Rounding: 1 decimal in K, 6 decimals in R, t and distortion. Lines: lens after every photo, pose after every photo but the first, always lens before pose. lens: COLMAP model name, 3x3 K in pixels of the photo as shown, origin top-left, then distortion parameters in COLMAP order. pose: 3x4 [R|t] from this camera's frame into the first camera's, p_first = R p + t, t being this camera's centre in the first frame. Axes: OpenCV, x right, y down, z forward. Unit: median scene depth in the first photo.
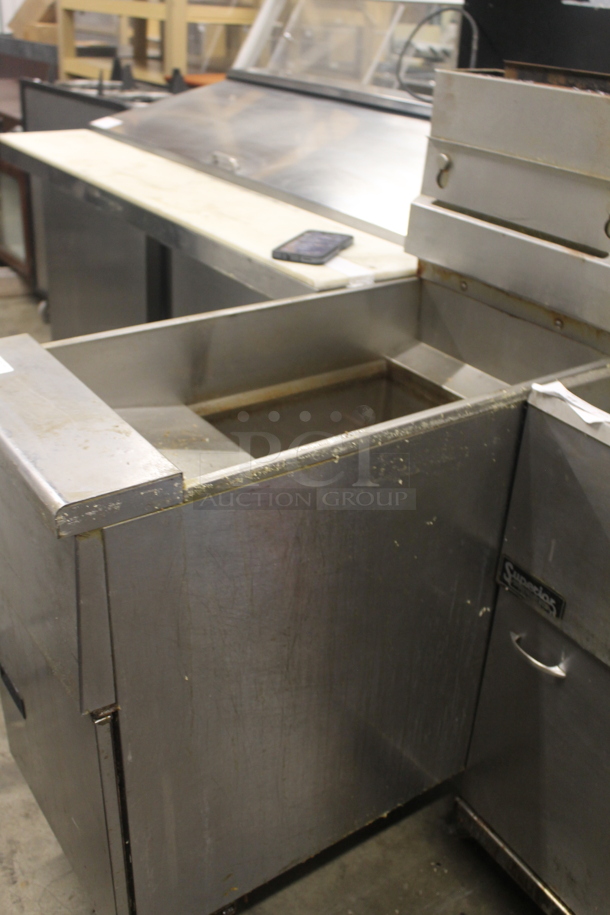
lens RADIAL K [[902.7, 0, 305.0], [0, 902.7, 457.5], [0, 0, 1]] dist [-0.003637, -0.003342]
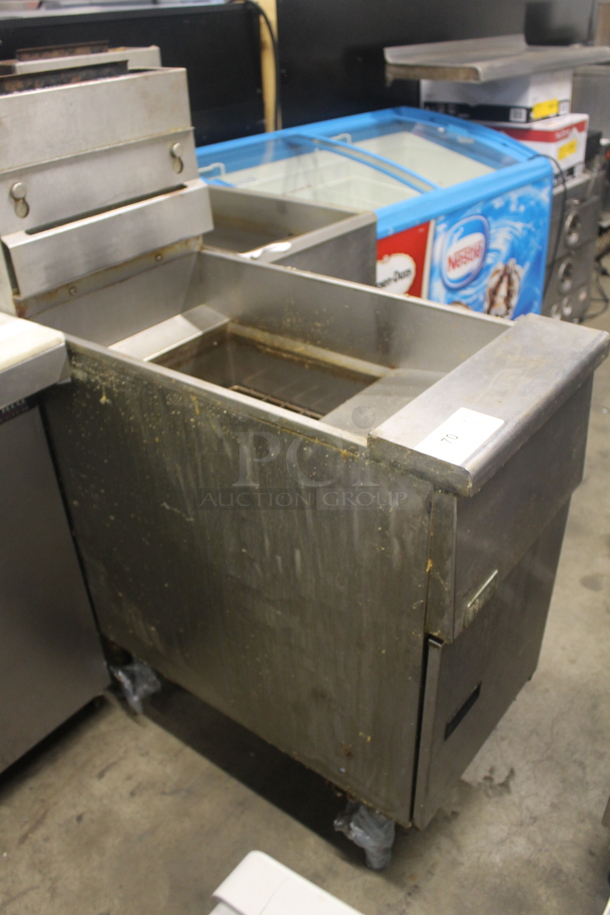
lens RADIAL K [[755.0, 0, 305.0], [0, 755.0, 457.5], [0, 0, 1]] dist [0.001566, 0.001835]
pose [[-0.312931, -0.538375, 0.782449, -0.788590], [0.474075, 0.625320, 0.619861, -0.539533], [-0.822999, 0.564913, 0.059549, 0.911929]]
